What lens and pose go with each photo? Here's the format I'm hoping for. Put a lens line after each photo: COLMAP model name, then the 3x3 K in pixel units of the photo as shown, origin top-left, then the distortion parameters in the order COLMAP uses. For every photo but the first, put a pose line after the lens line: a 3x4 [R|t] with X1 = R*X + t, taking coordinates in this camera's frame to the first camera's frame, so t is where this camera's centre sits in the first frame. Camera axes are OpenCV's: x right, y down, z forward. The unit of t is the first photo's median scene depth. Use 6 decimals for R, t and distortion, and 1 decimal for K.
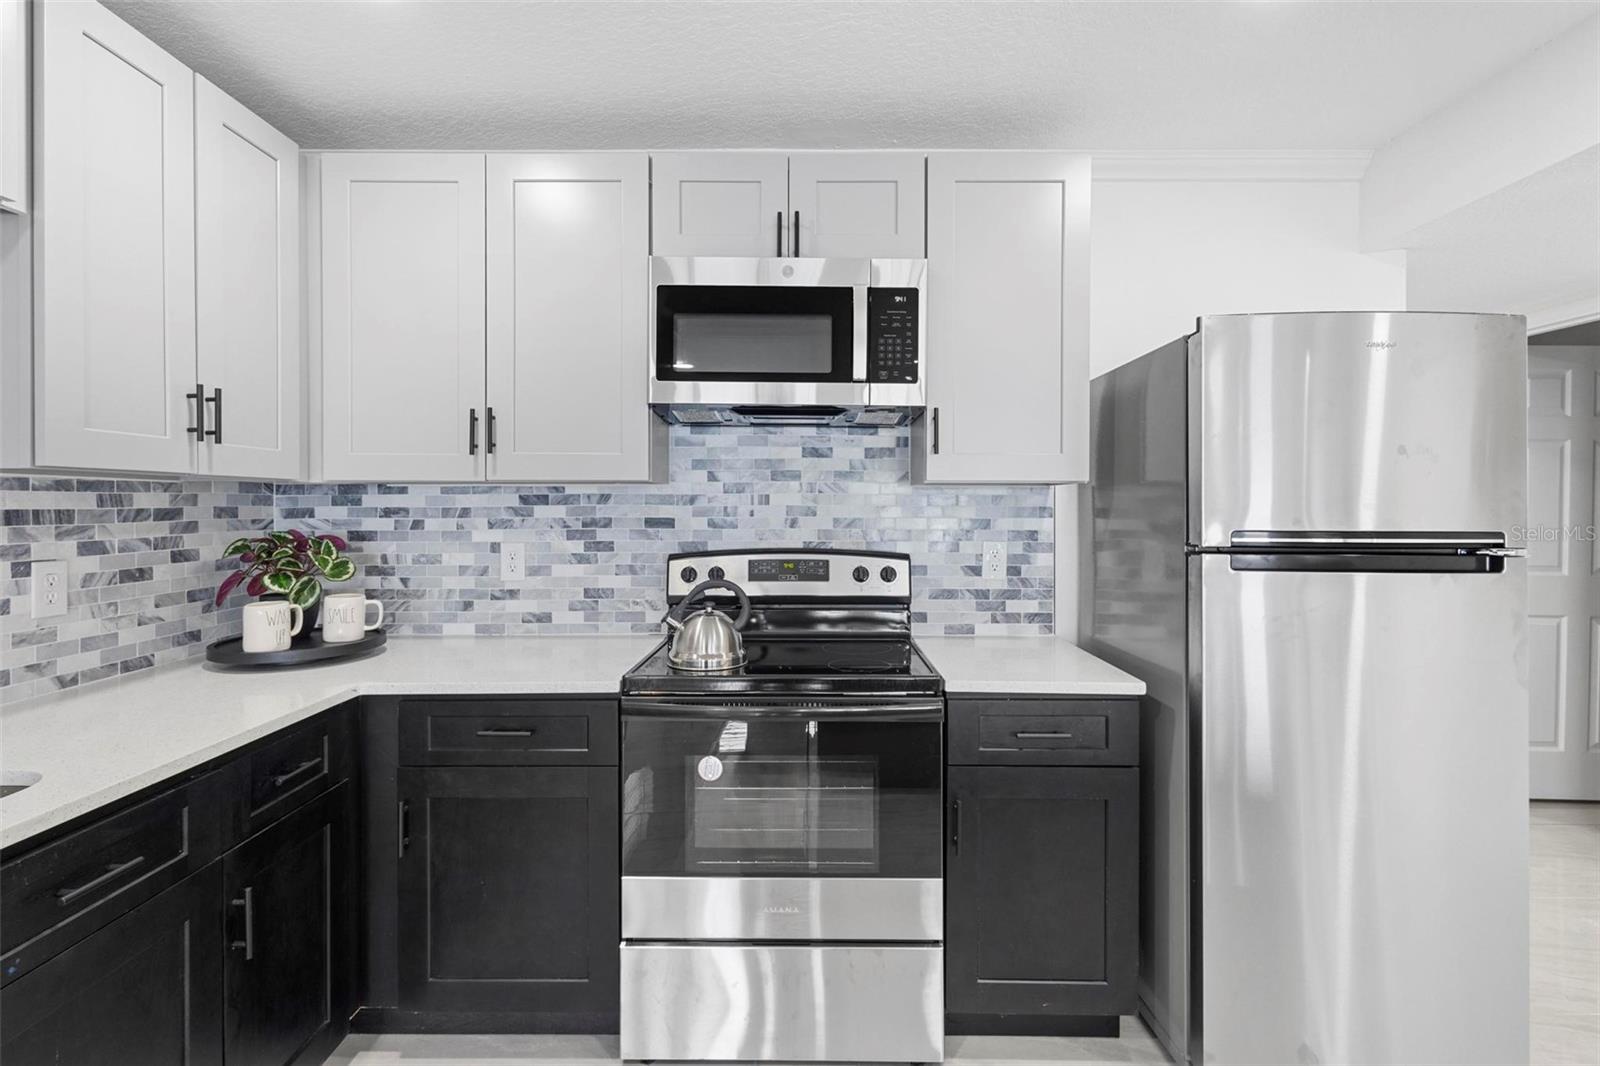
lens RADIAL K [[735.3, 0, 798.8], [0, 735.3, 526.7], [0, 0, 1]] dist [0.014267, -0.004734]
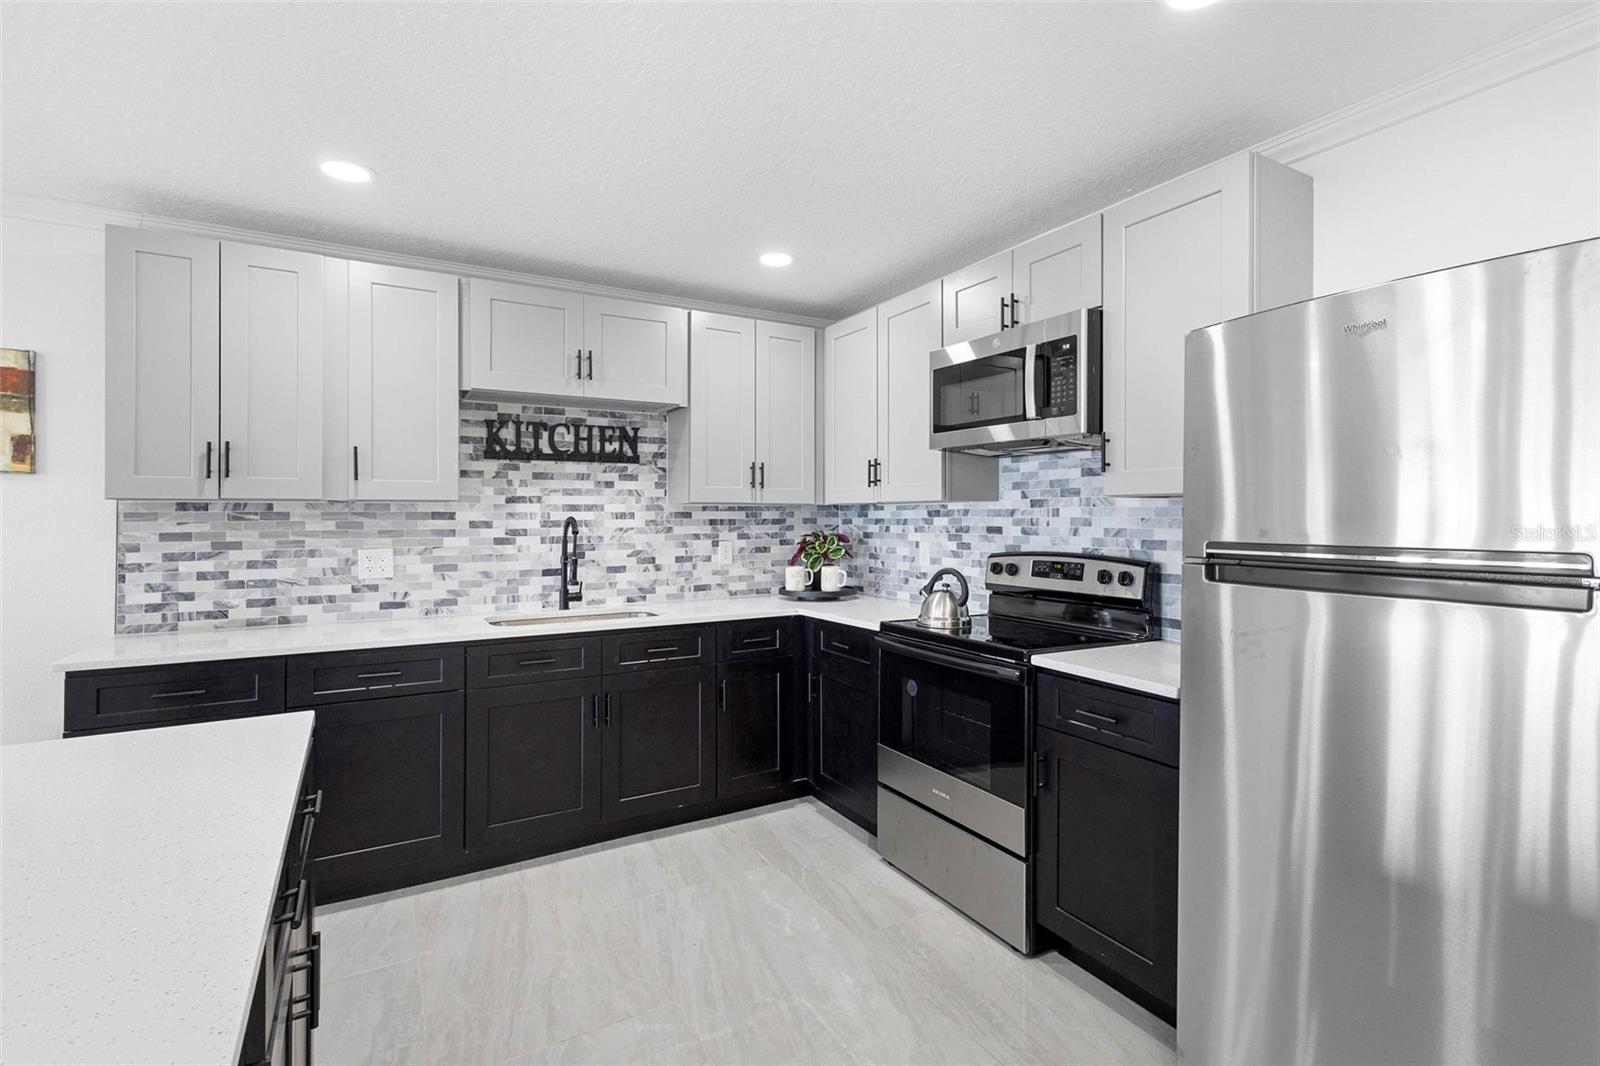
lens RADIAL K [[740.5, 0, 802.2], [0, 740.5, 514.1], [0, 0, 1]] dist [0.002138, 0.000019]
pose [[0.508501, -0.004062, -0.861052, 0.823408], [-0.024751, 0.999507, -0.019332, 0.000511], [0.860706, 0.031142, 0.508150, 0.003651]]
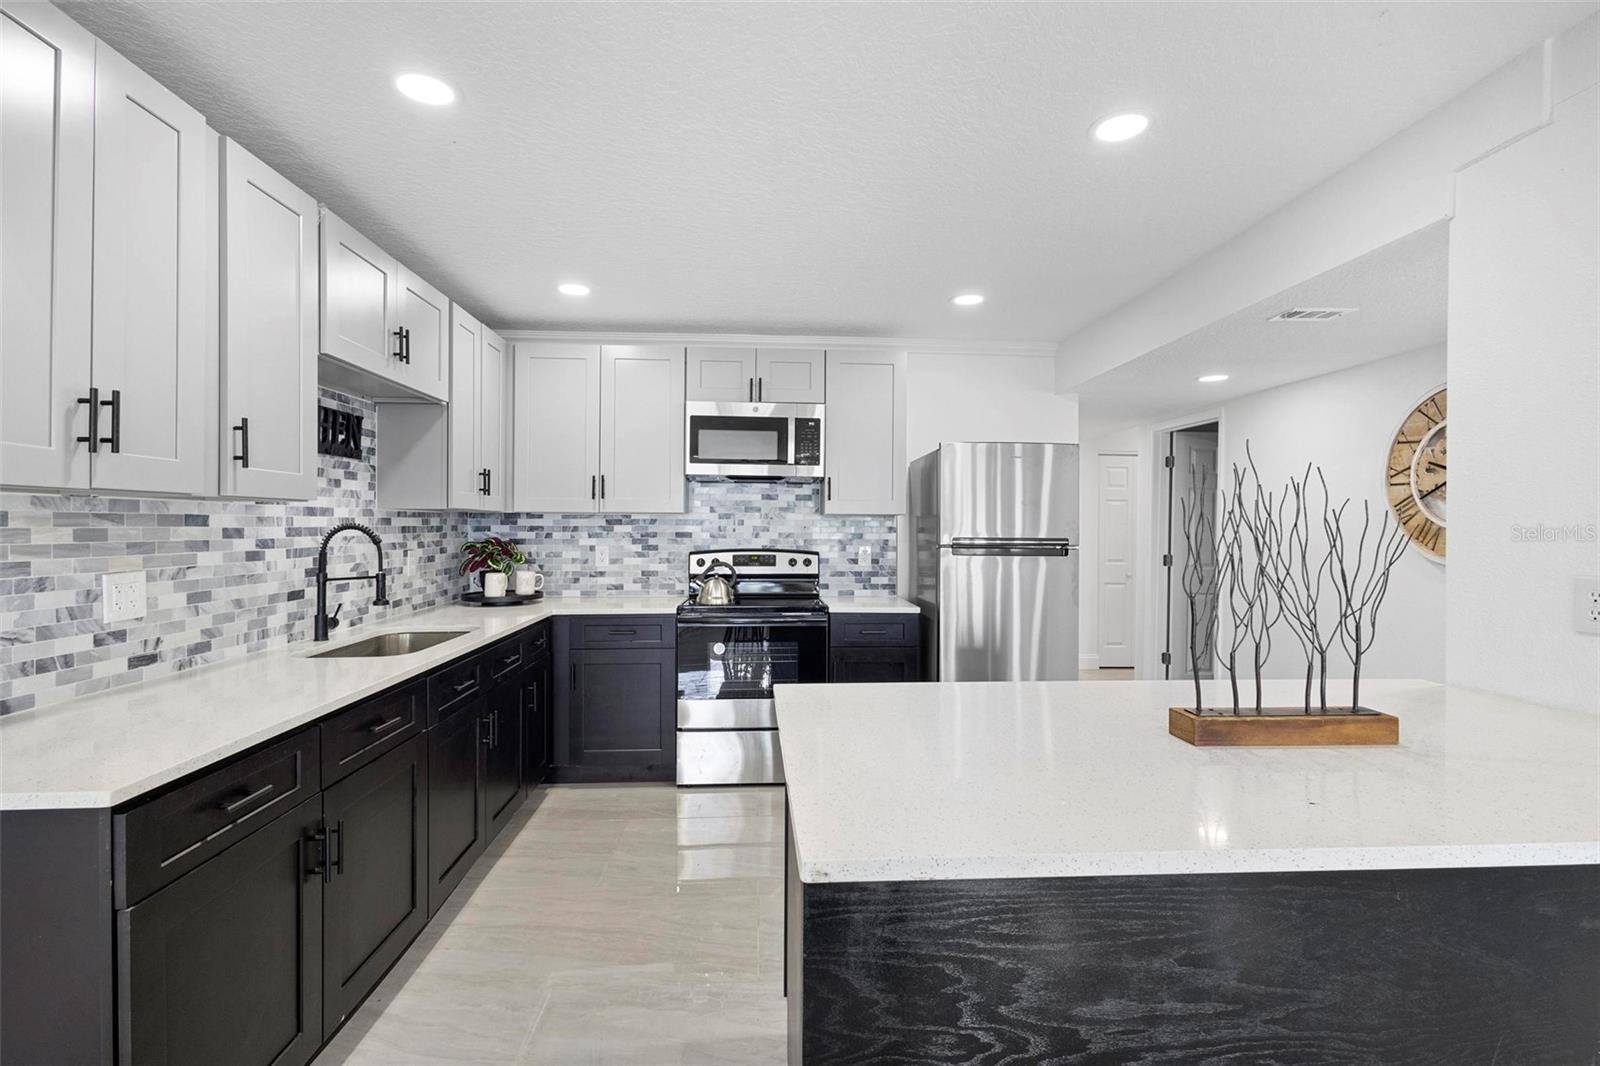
lens RADIAL K [[735.3, 0, 798.8], [0, 735.3, 526.7], [0, 0, 1]] dist [0.014267, -0.004734]
pose [[0.997809, 0.004157, 0.066027, -0.024704], [-0.002245, 0.999577, -0.029010, 0.027422], [-0.066120, 0.028799, 0.997396, -0.867320]]
